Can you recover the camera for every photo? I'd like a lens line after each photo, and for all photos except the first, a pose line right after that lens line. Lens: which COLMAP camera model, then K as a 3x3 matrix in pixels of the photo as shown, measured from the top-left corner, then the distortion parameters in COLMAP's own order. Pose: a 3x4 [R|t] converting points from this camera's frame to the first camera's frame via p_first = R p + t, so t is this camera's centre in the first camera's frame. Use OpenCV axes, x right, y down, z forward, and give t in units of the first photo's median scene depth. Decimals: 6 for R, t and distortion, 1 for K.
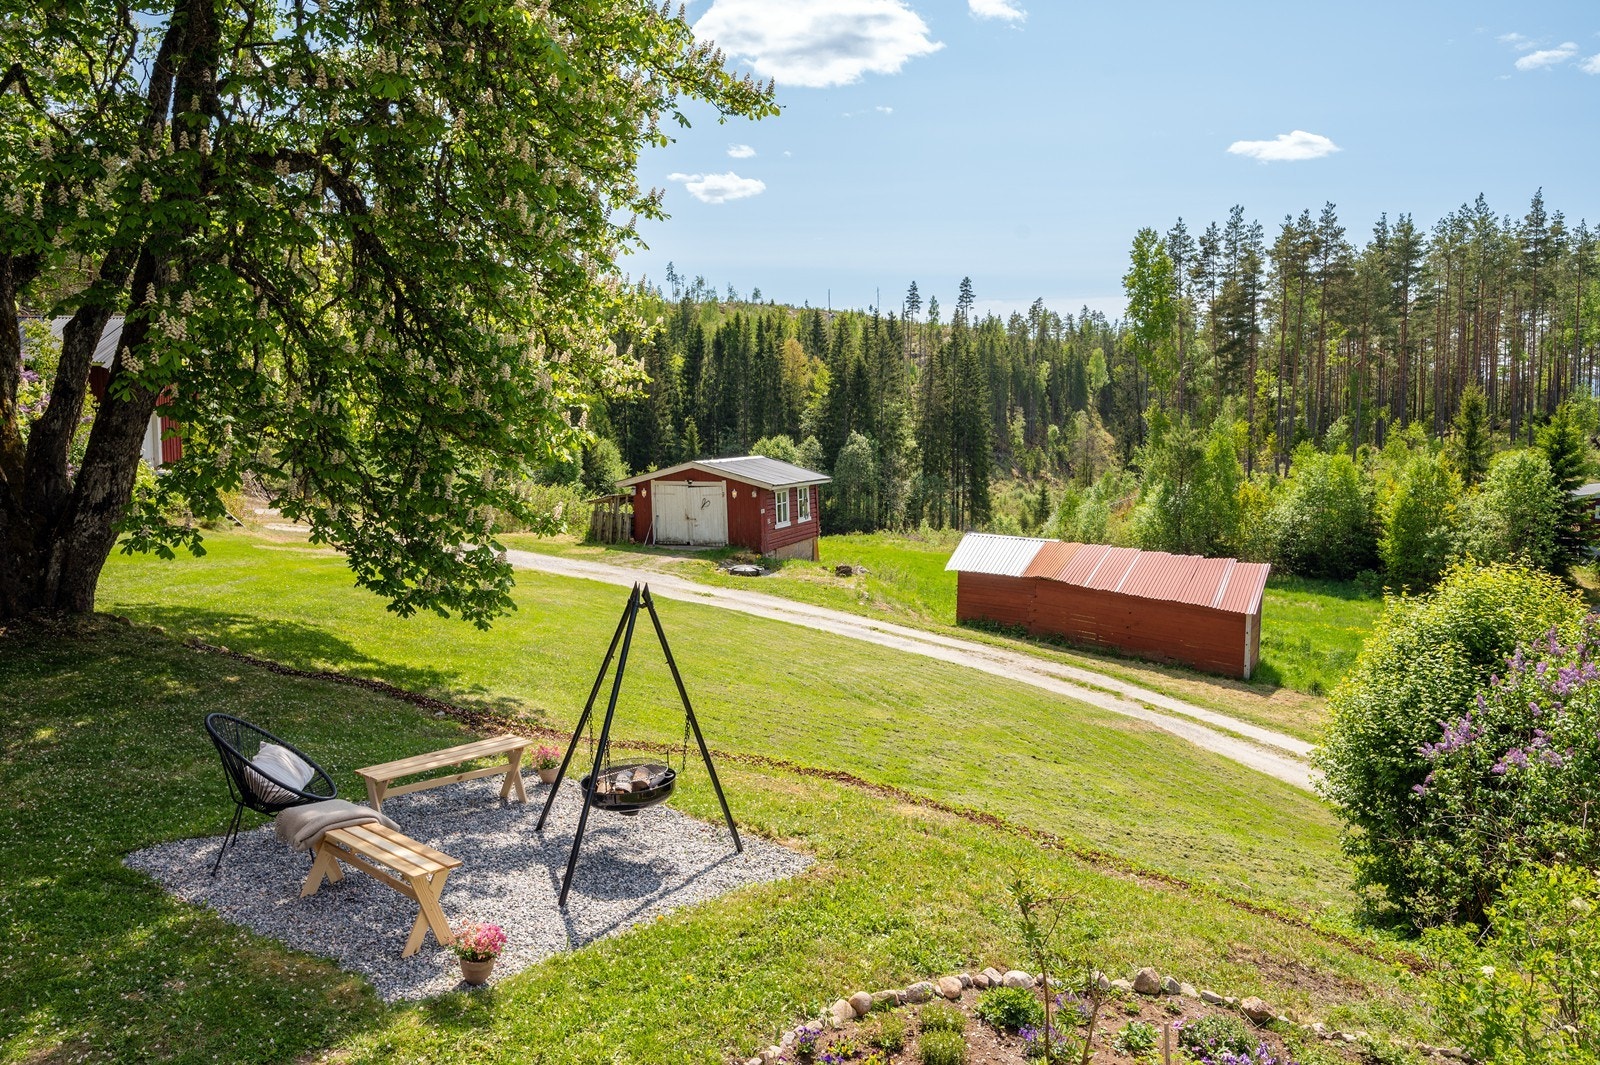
lens RADIAL K [[1205.3, 0, 801.7], [0, 1205.3, 490.2], [0, 0, 1]] dist [-0.002266, 0.000170]
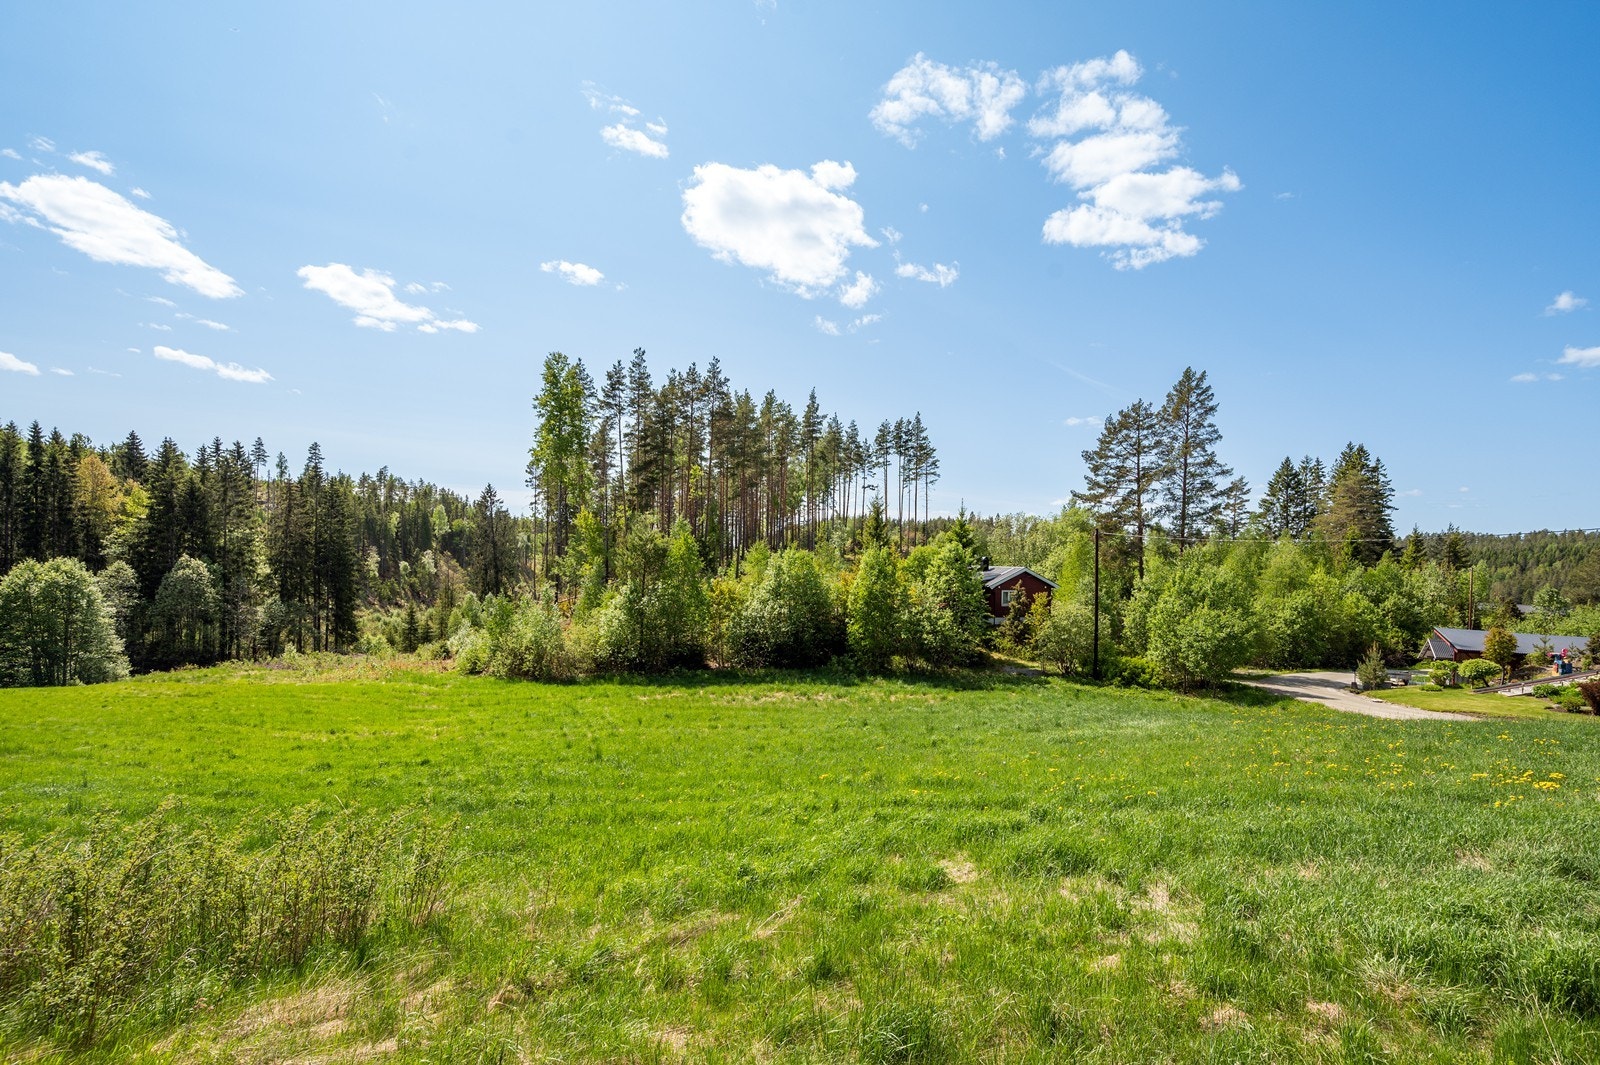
lens RADIAL K [[649.0, 0, 799.8], [0, 649.0, 562.8], [0, 0, 1]] dist [-0.000284, 0.000053]
pose [[0.698039, 0.007436, 0.716021, 0.015644], [0.048551, 0.997153, -0.057688, 0.007971], [-0.714412, 0.075032, 0.695691, 0.310623]]
